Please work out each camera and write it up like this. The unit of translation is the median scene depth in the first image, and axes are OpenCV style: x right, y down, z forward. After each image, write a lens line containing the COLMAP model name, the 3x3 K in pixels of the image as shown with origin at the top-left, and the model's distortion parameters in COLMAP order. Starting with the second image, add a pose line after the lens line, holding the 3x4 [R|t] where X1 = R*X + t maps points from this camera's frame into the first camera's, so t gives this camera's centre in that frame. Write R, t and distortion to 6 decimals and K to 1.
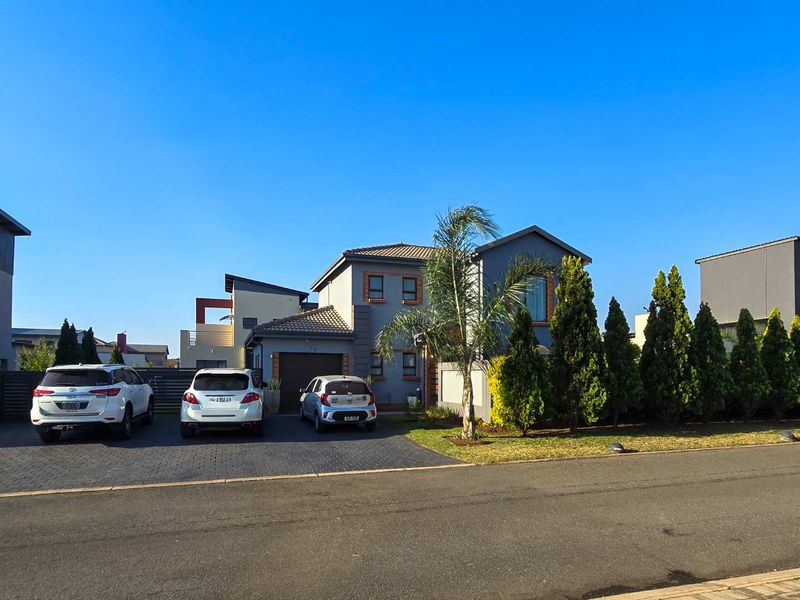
lens RADIAL K [[506.3, 0, 400.0], [0, 506.3, 300.0], [0, 0, 1]] dist [0.037146, -0.058526]
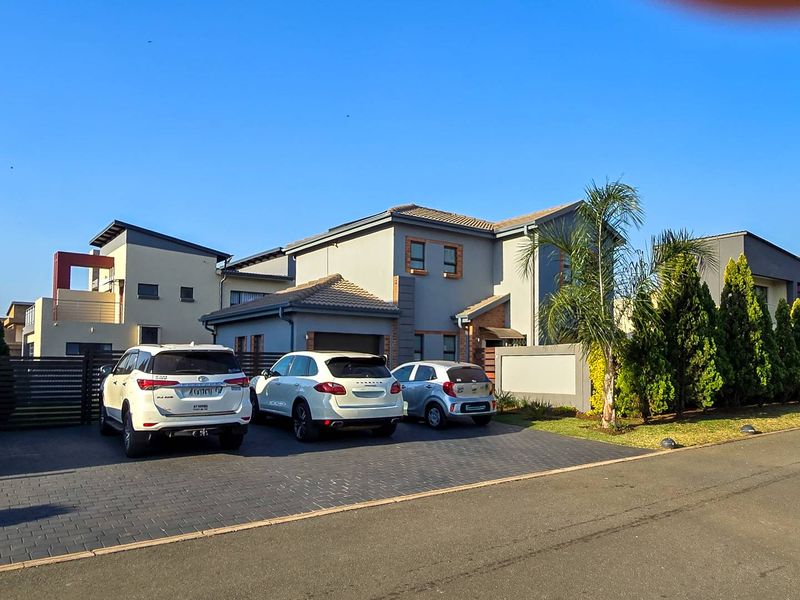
lens RADIAL K [[642.7, 0, 400.4], [0, 642.7, 266.8], [0, 0, 1]] dist [0.021872, -0.002266]
pose [[0.922296, 0.054532, 0.382617, -0.641189], [-0.051449, 0.998508, -0.018294, 0.018683], [-0.383044, -0.002812, 0.923726, 0.050841]]
